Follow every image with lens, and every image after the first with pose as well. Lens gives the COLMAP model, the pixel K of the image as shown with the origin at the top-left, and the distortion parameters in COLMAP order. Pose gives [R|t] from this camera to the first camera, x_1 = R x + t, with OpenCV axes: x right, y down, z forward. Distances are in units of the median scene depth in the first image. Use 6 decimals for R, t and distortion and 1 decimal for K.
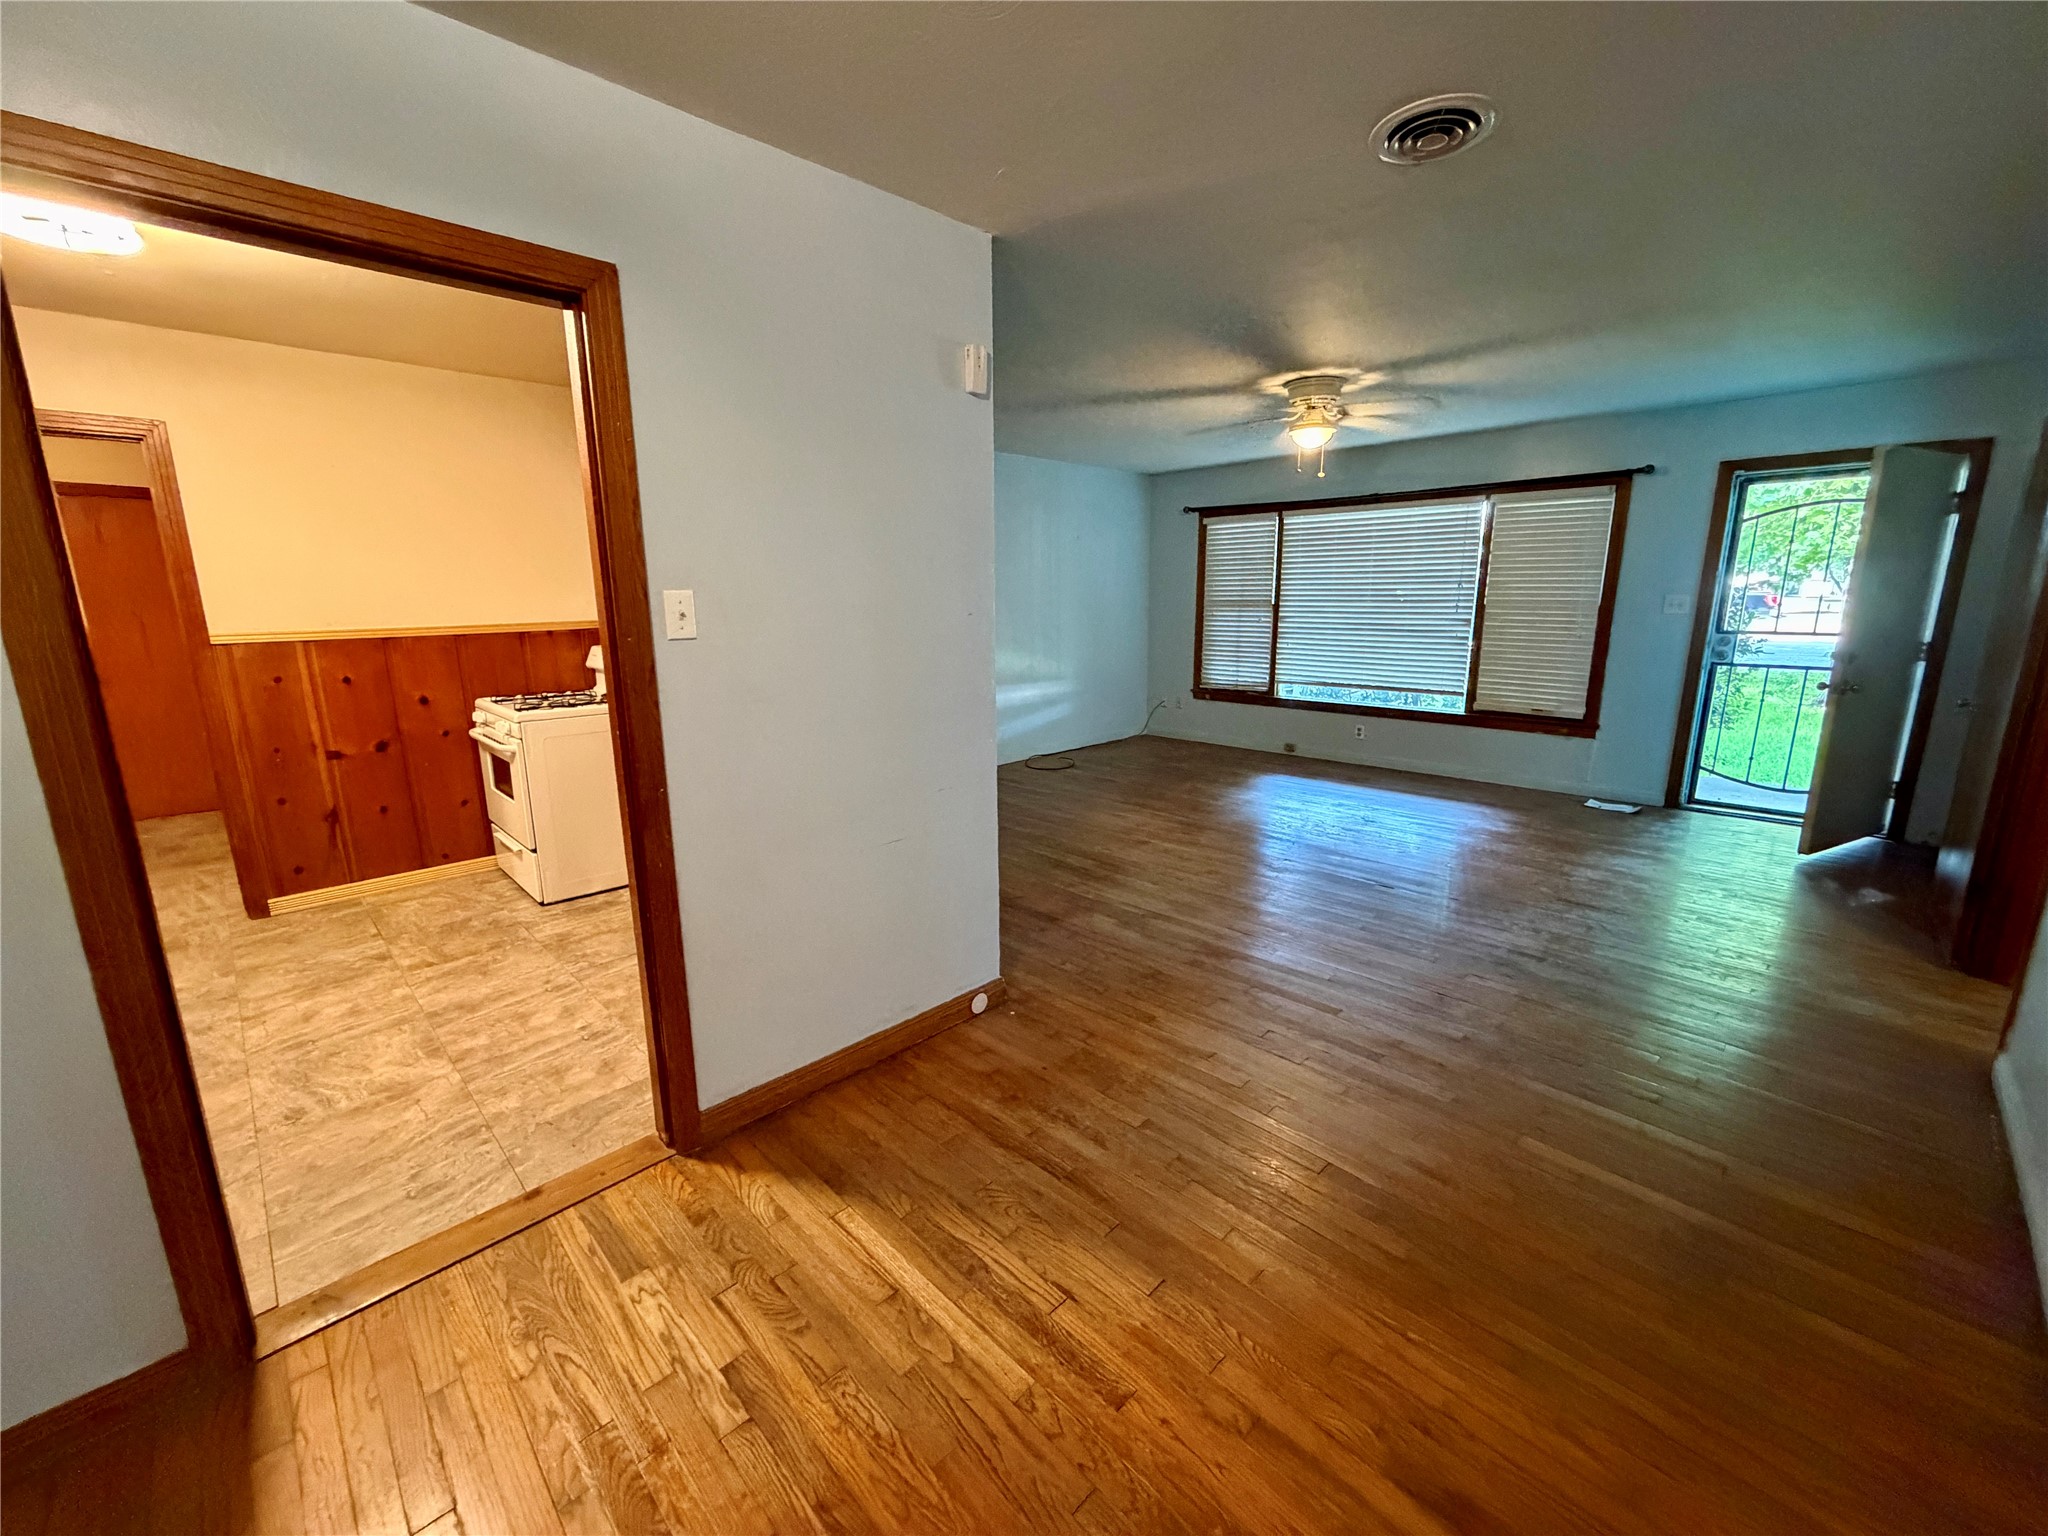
lens RADIAL K [[815.2, 0, 1020.9], [0, 815.2, 769.1], [0, 0, 1]] dist [-0.002542, -0.000048]
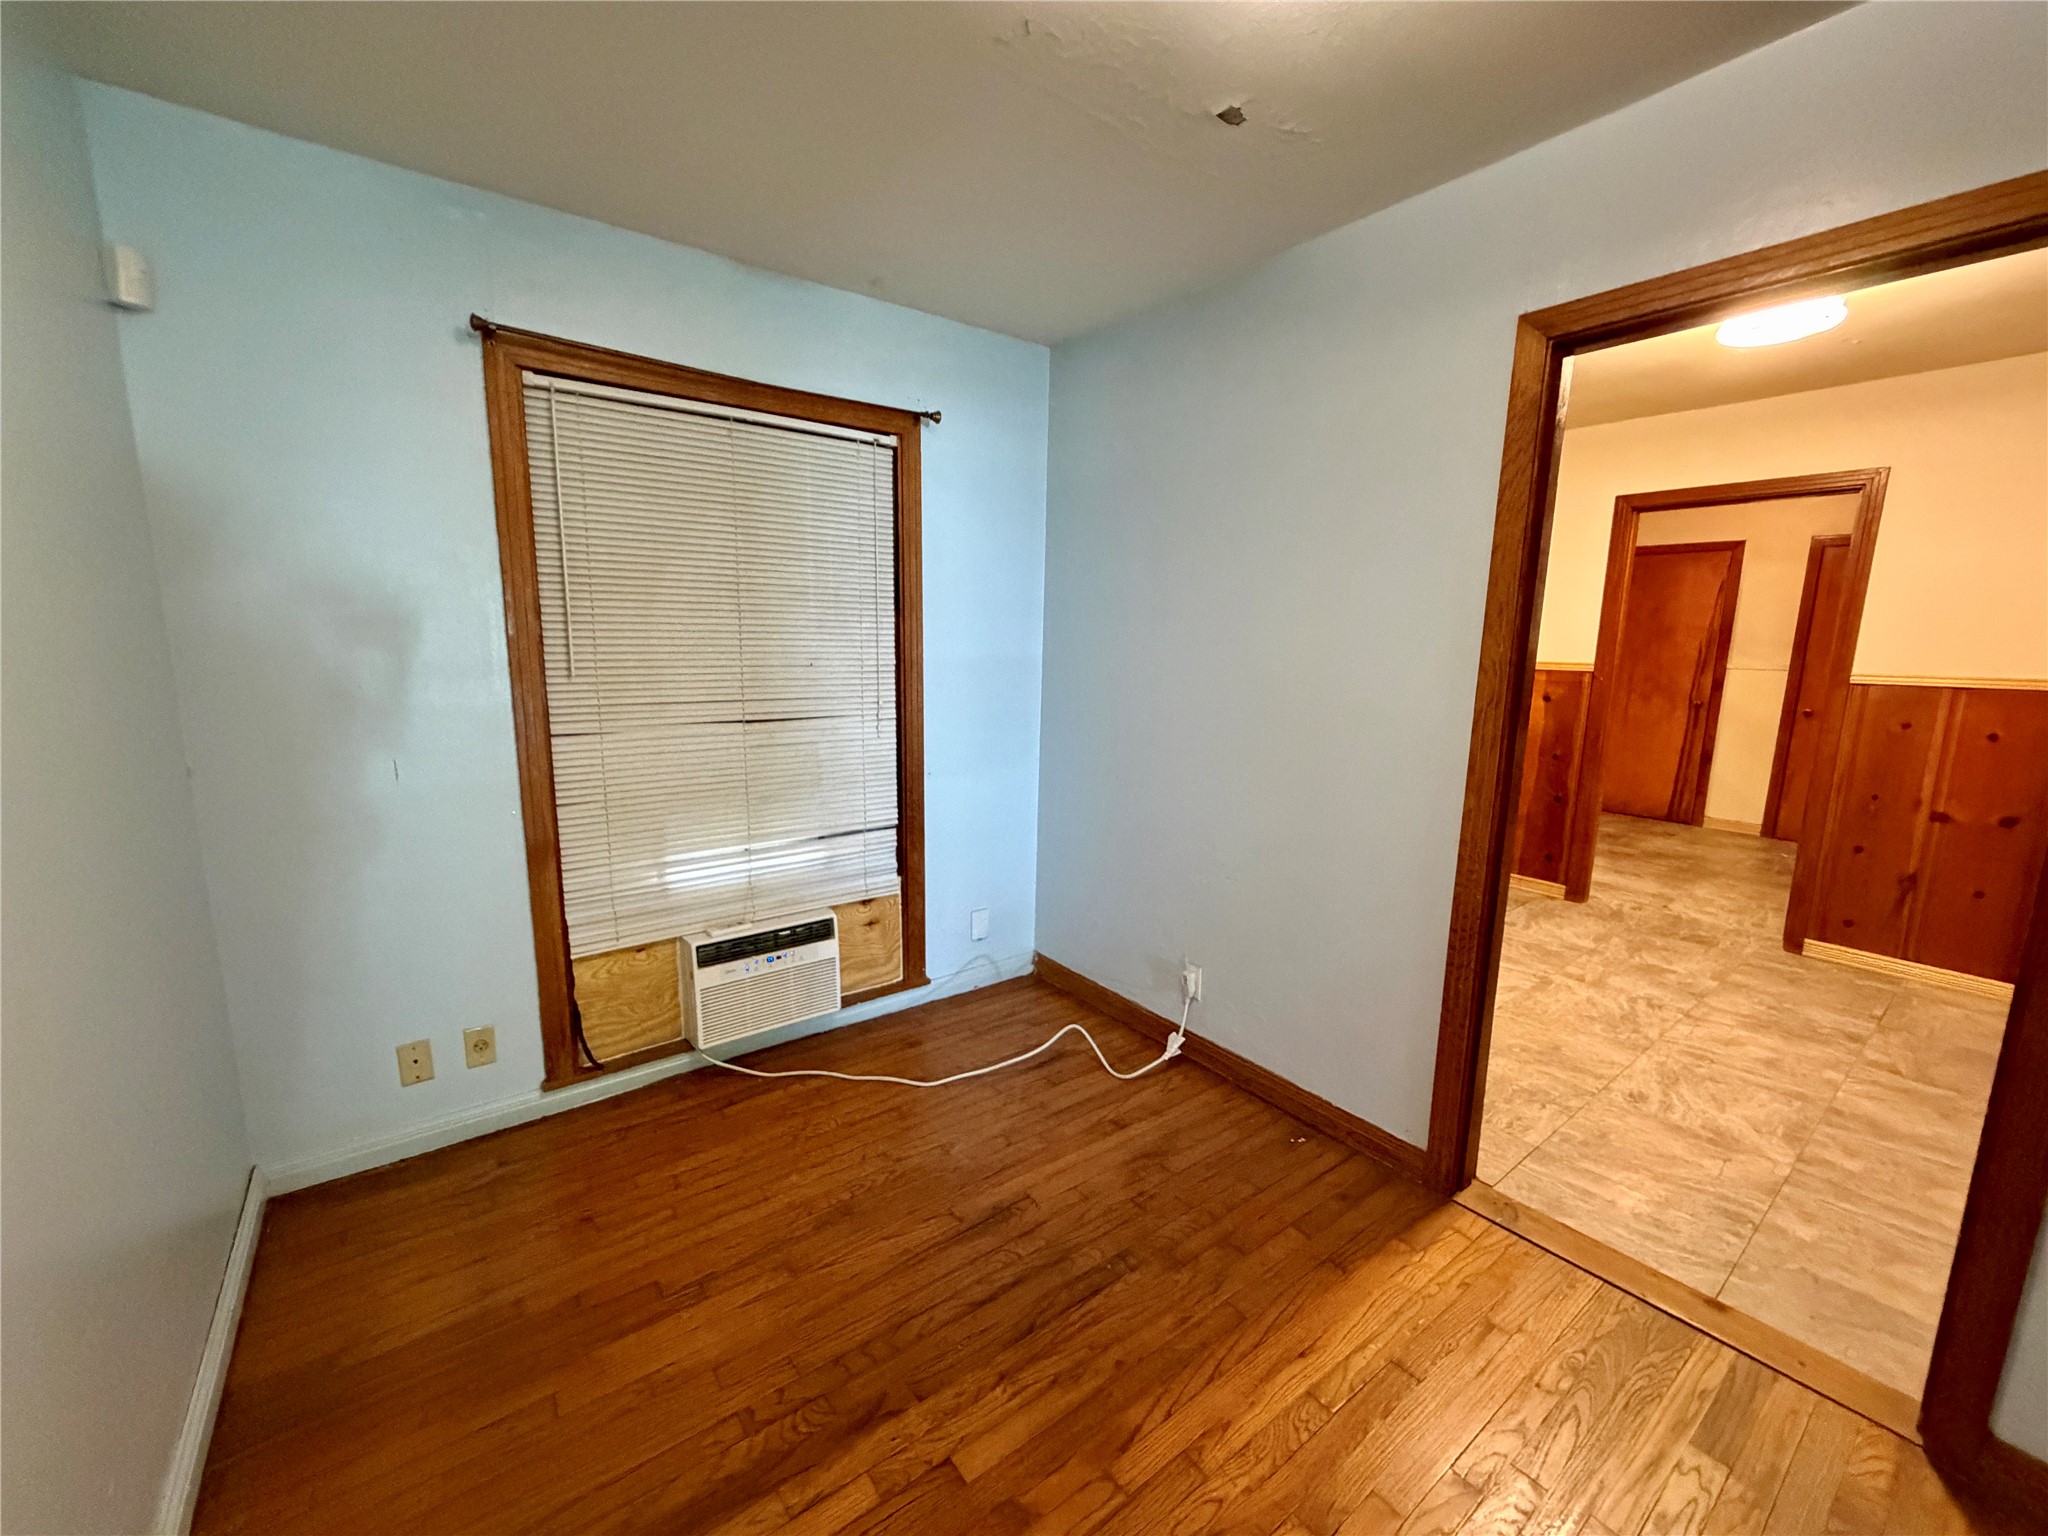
lens RADIAL K [[815.2, 0, 1019.7], [0, 815.2, 769.1], [0, 0, 1]] dist [-0.002542, -0.000048]
pose [[-0.137691, 0.168912, -0.975966, 0.132871], [-0.218901, 0.955797, 0.196304, -0.020608], [0.965983, 0.240669, -0.094630, 0.106122]]
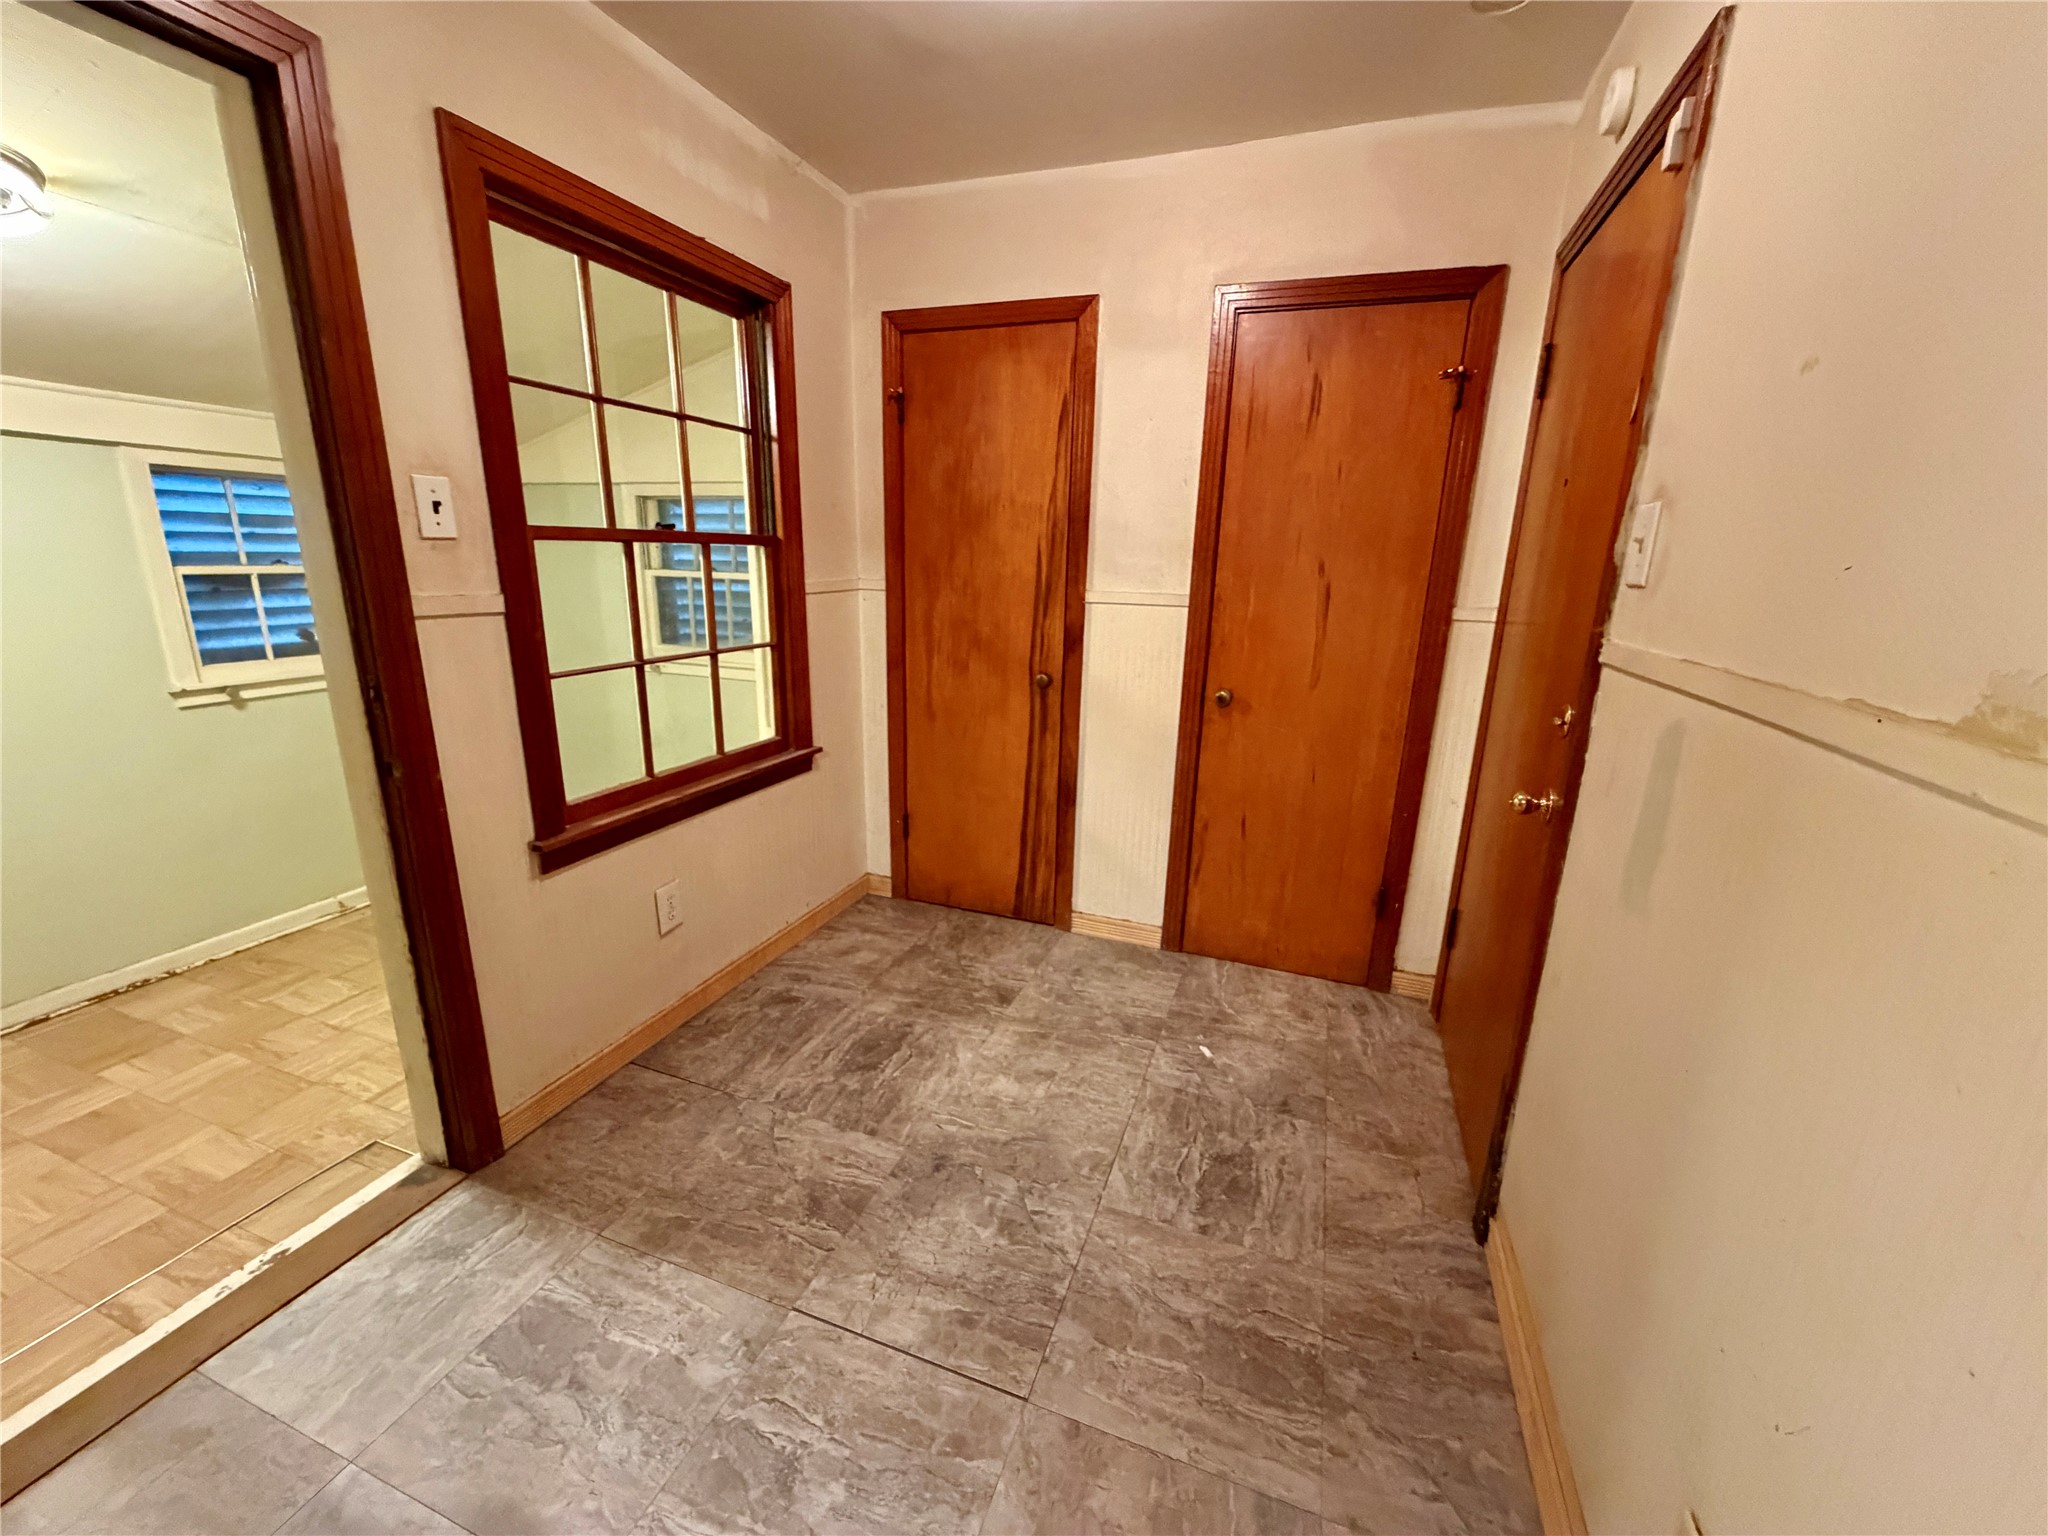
lens RADIAL K [[815.2, 0, 1028.3], [0, 815.2, 775.3], [0, 0, 1]] dist [-0.002542, -0.000048]
pose [[0.427957, 0.253629, -0.867482, -0.939989], [-0.219716, 0.960219, 0.172350, -0.157308], [0.876685, 0.116842, 0.466659, 0.838864]]
